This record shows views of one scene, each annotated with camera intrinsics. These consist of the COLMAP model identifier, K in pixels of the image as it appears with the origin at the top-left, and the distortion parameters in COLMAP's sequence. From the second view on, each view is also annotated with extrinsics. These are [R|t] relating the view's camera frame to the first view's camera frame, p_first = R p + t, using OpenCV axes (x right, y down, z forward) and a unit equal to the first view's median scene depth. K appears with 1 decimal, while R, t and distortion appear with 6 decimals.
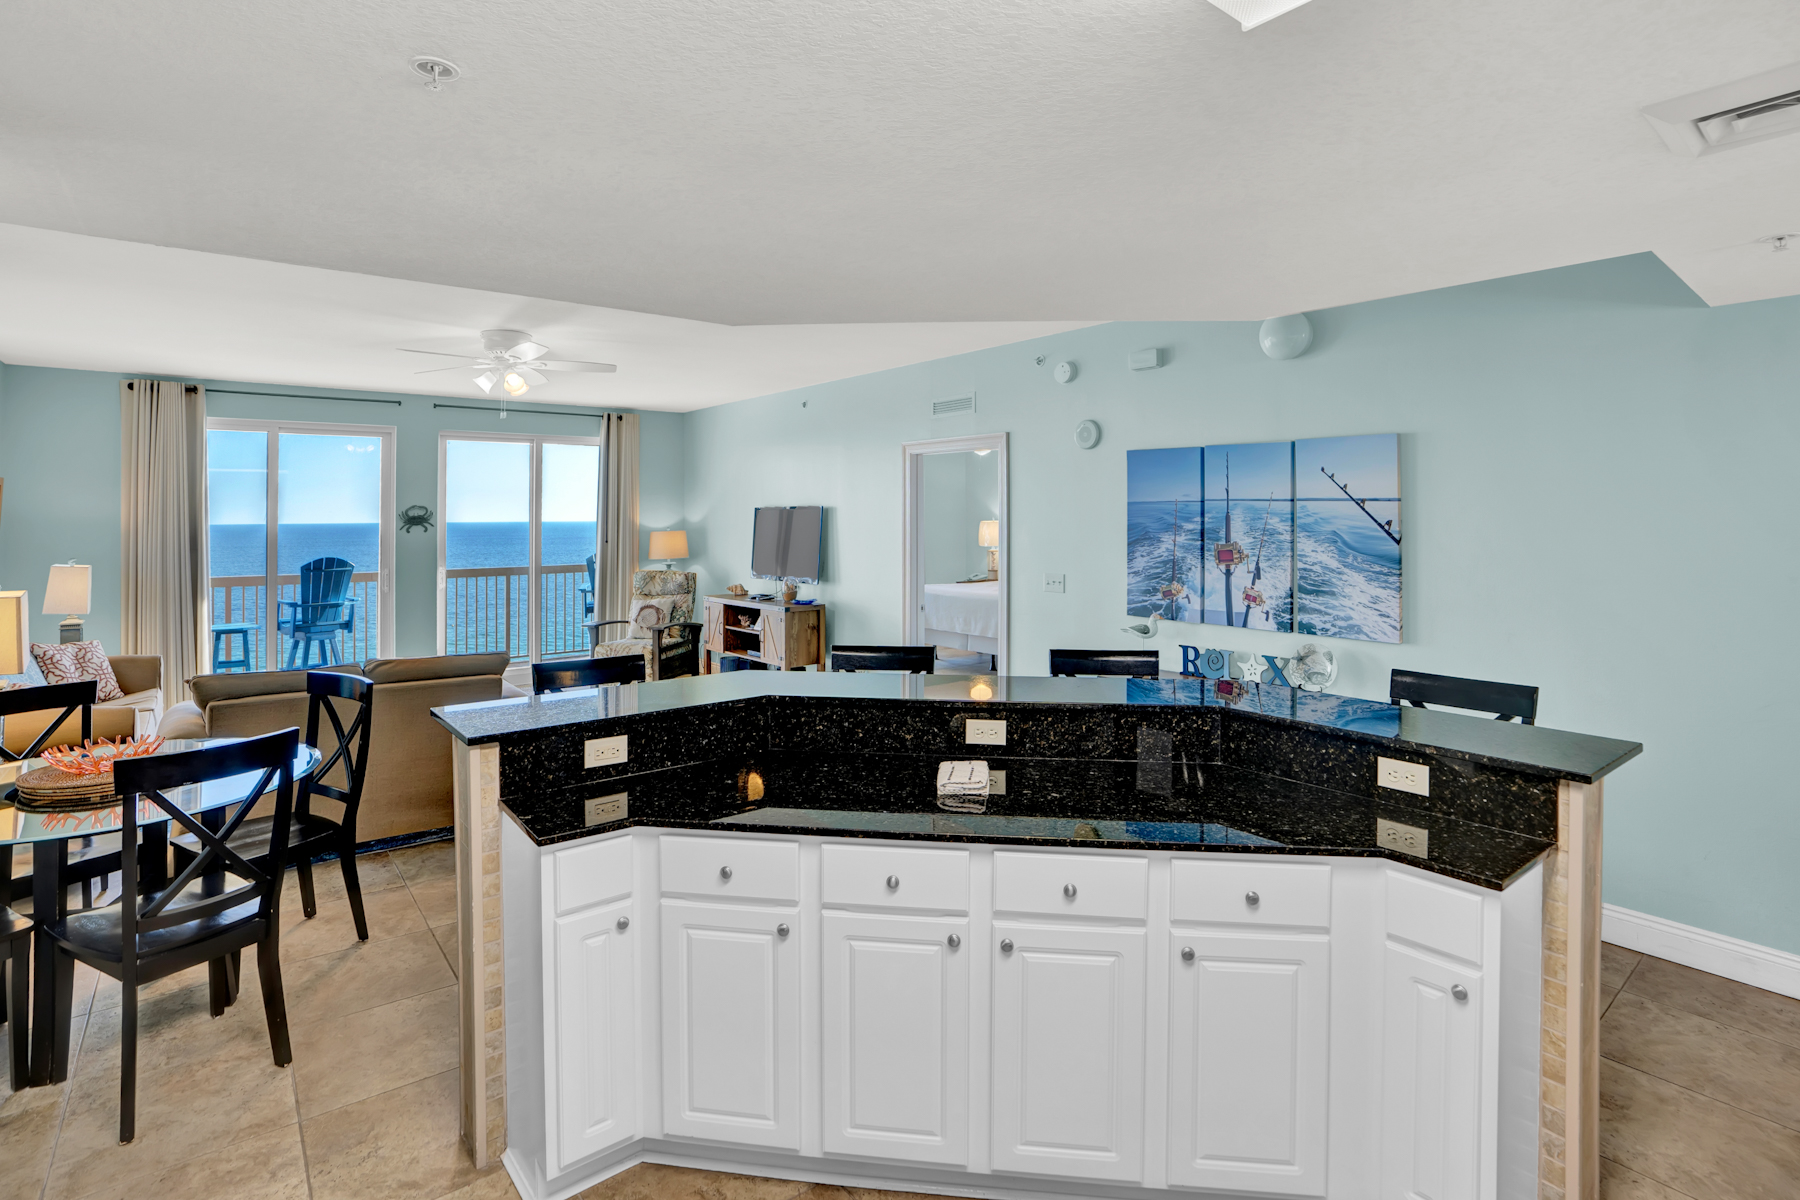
lens RADIAL K [[882.2, 0, 884.2], [0, 882.2, 489.8], [0, 0, 1]] dist [-0.067635, 0.032176]
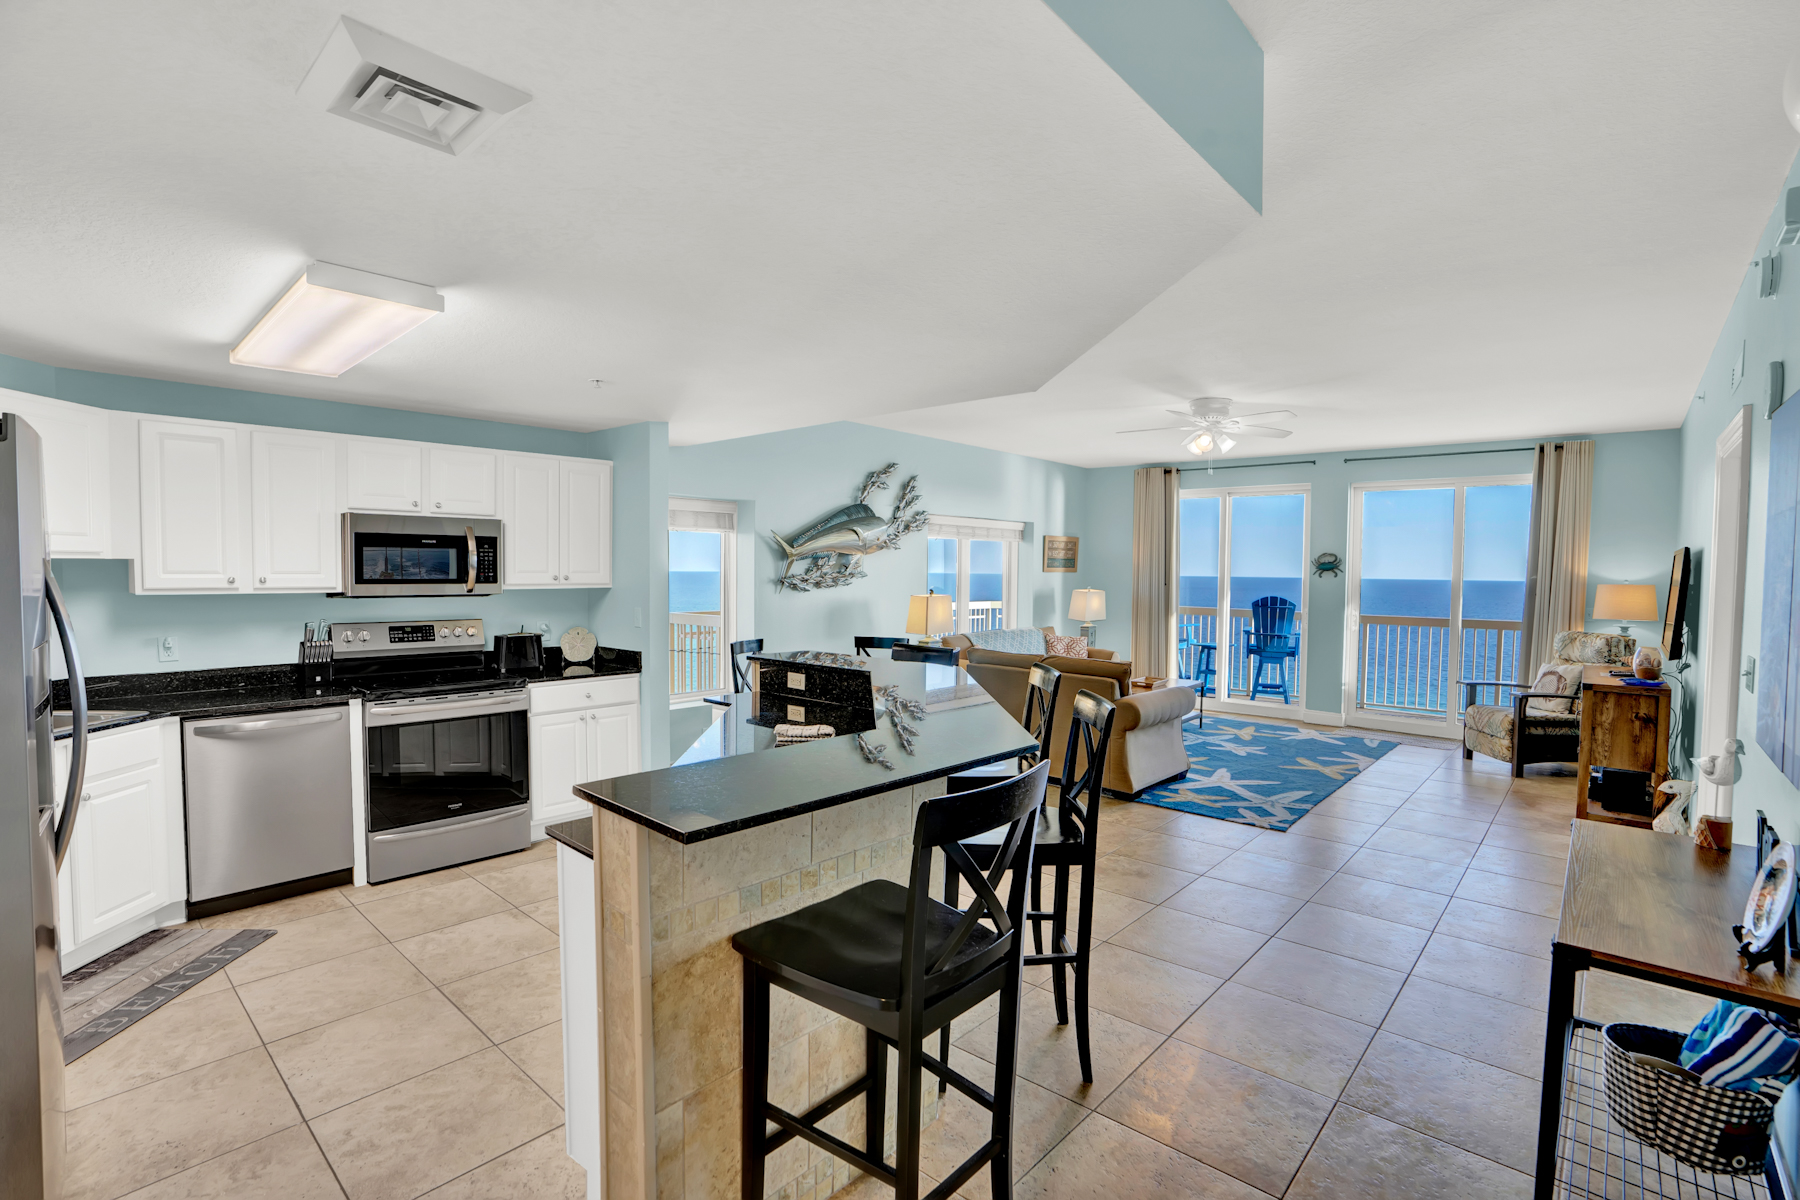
lens RADIAL K [[839.7, 0, 891.1], [0, 839.7, 602.7], [0, 0, 1]] dist [-0.057124, 0.022285]
pose [[0.181655, 0.051301, -0.982023, 0.418100], [0.016018, 0.998351, 0.055117, 0.014780], [0.983232, -0.025742, 0.180534, 0.266045]]
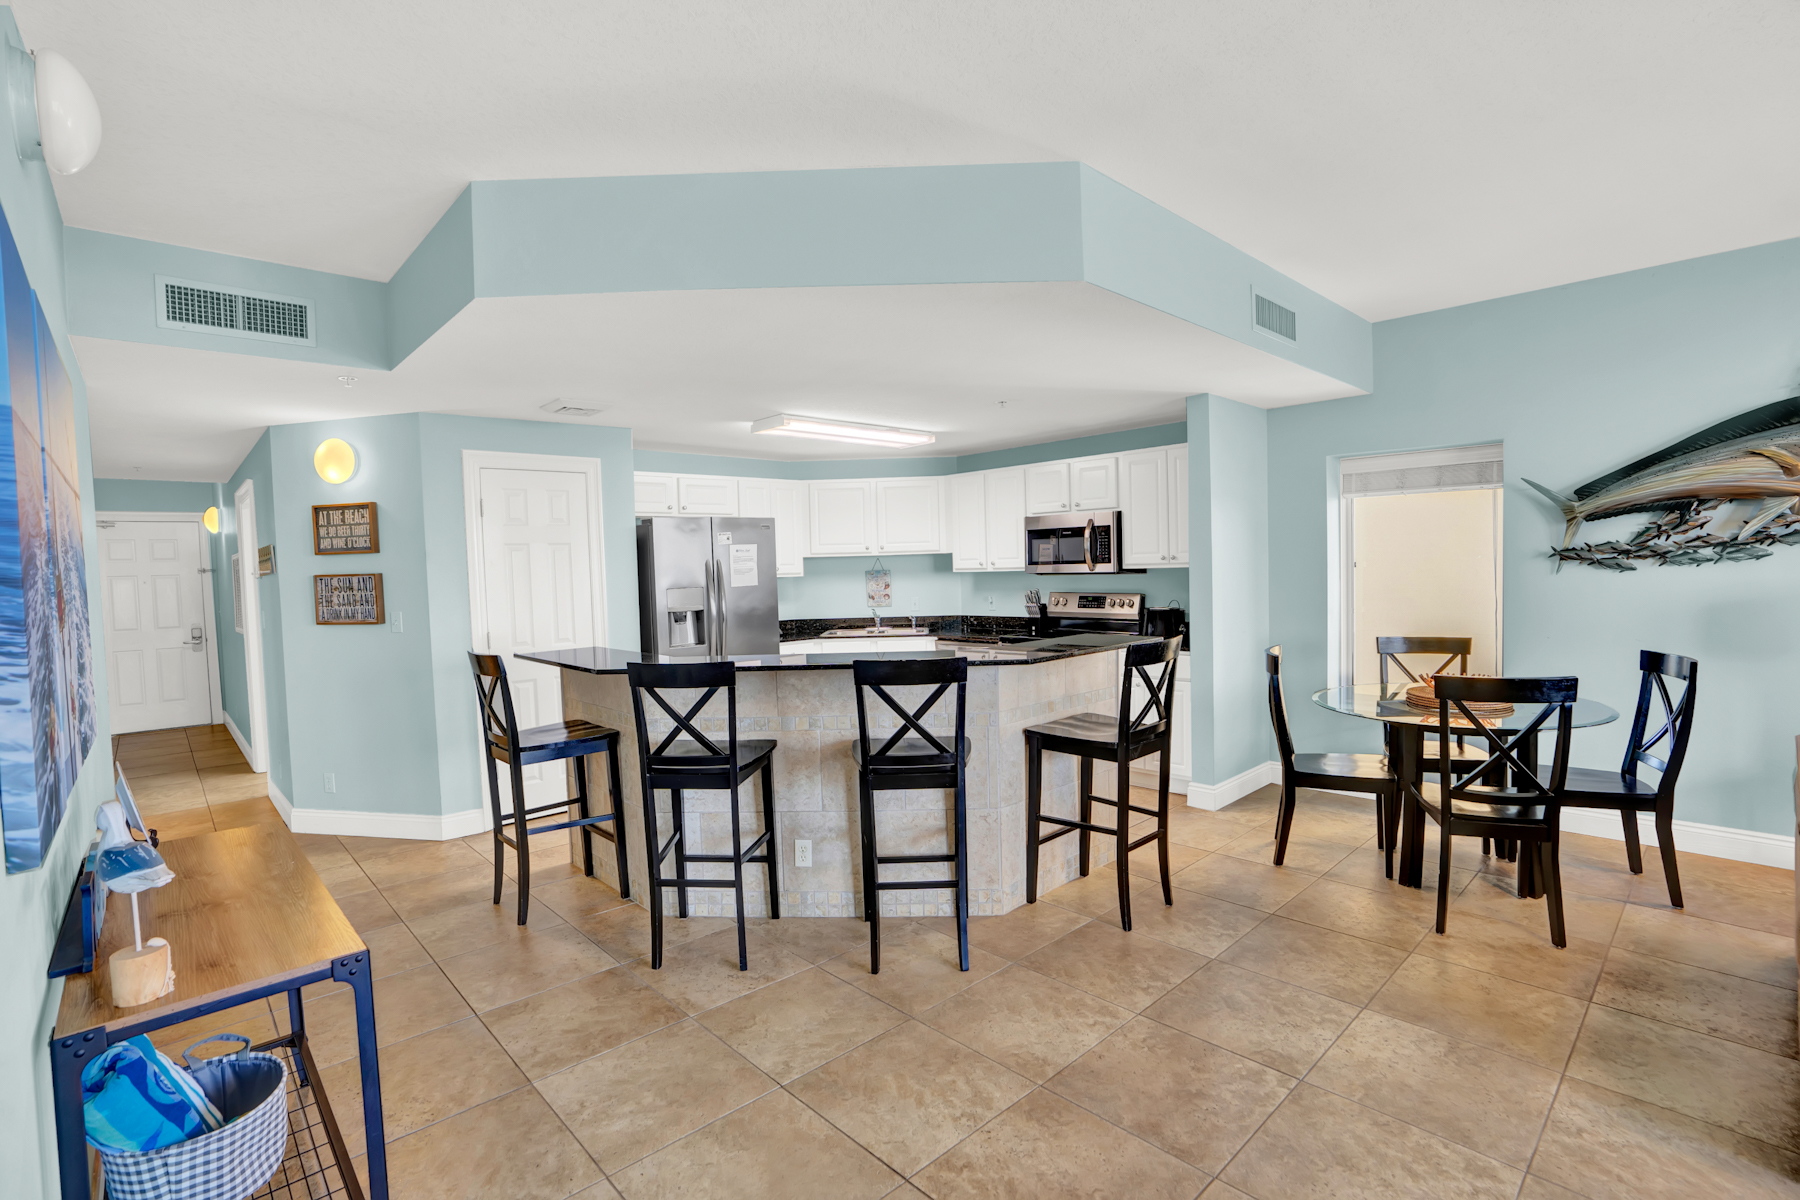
lens RADIAL K [[842.4, 0, 890.3], [0, 842.4, 604.1], [0, 0, 1]] dist [-0.062127, 0.026093]
pose [[-0.995850, 0.040923, -0.081292, 0.033231], [0.039629, 0.999062, 0.017472, 0.044451], [0.081930, 0.014178, -0.996537, 0.817749]]
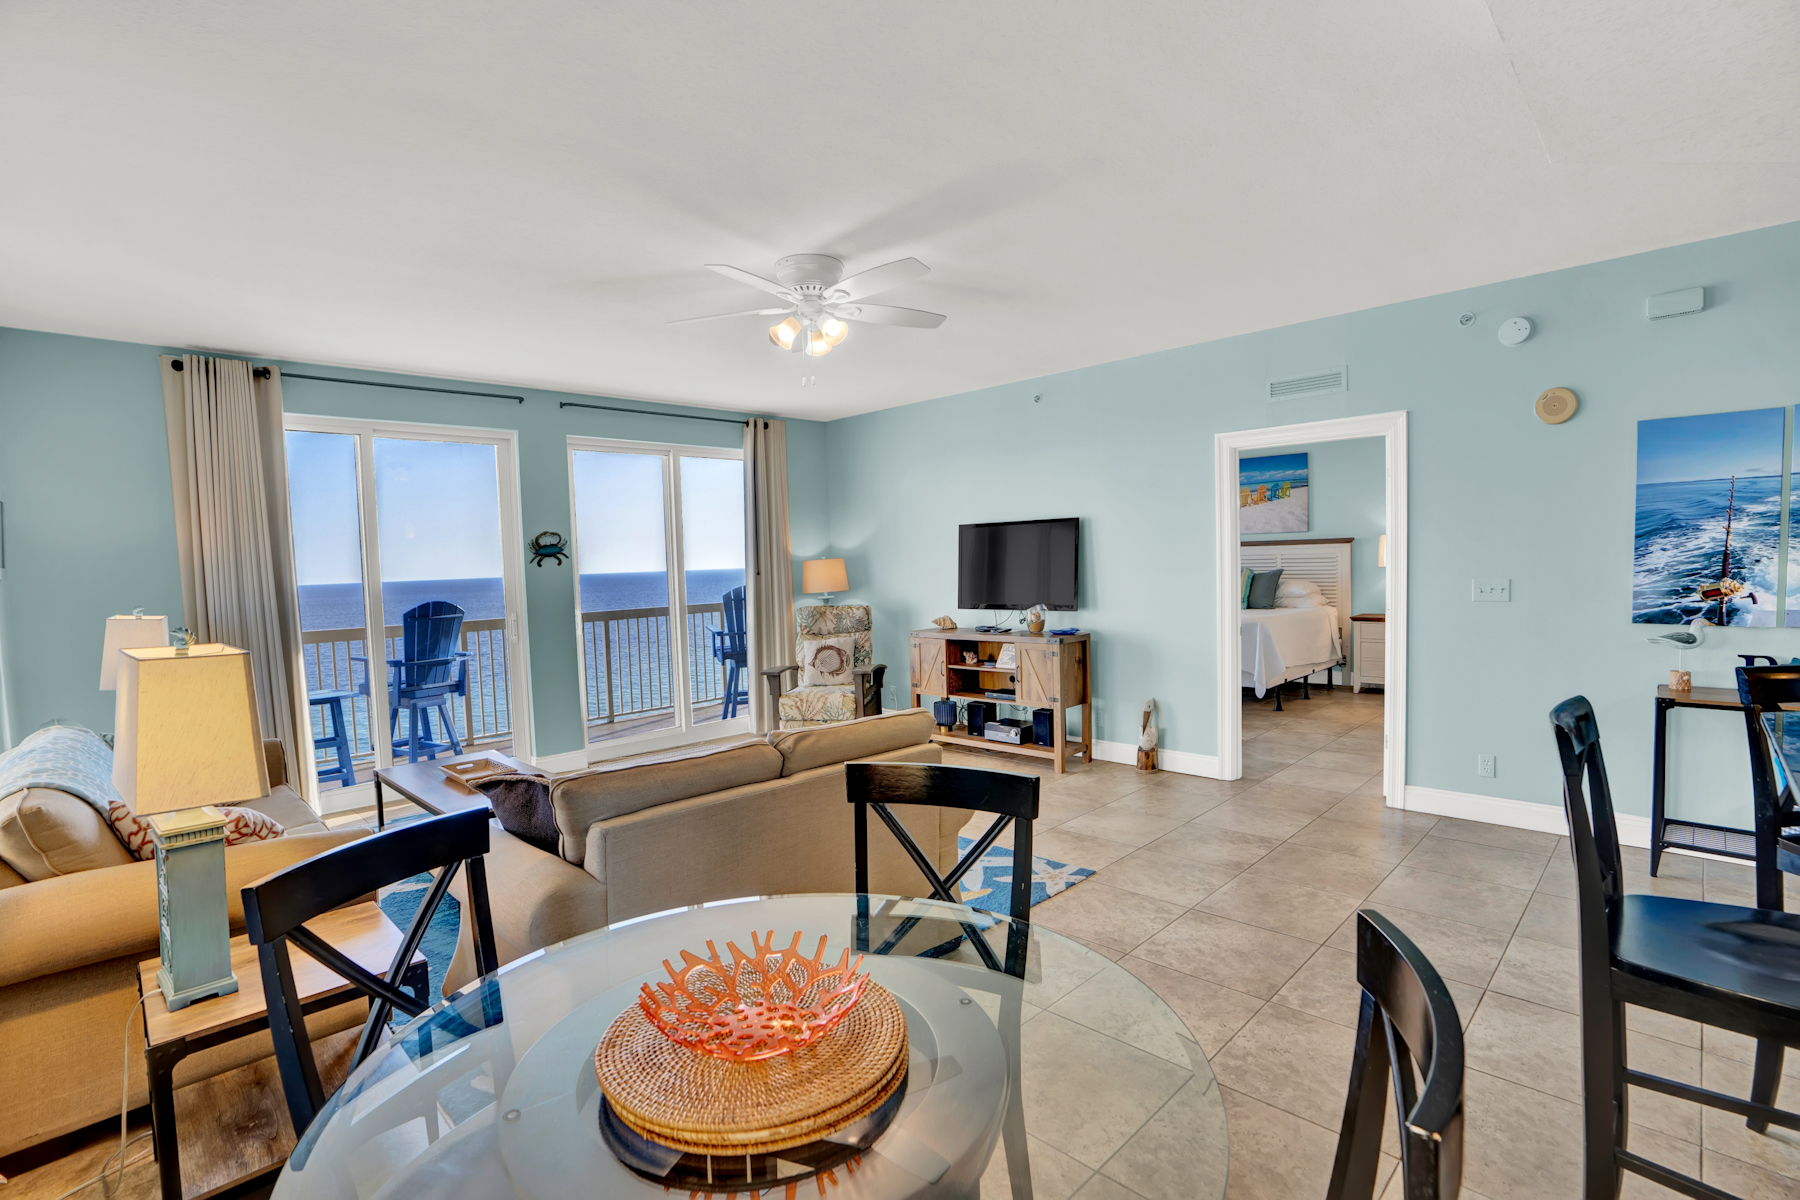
lens RADIAL K [[842.4, 0, 890.3], [0, 842.4, 604.1], [0, 0, 1]] dist [-0.062127, 0.026093]
pose [[0.992939, -0.032531, 0.114077, -0.329786], [0.023563, 0.996588, 0.079099, 0.032073], [-0.116261, -0.075853, 0.990318, 0.215060]]
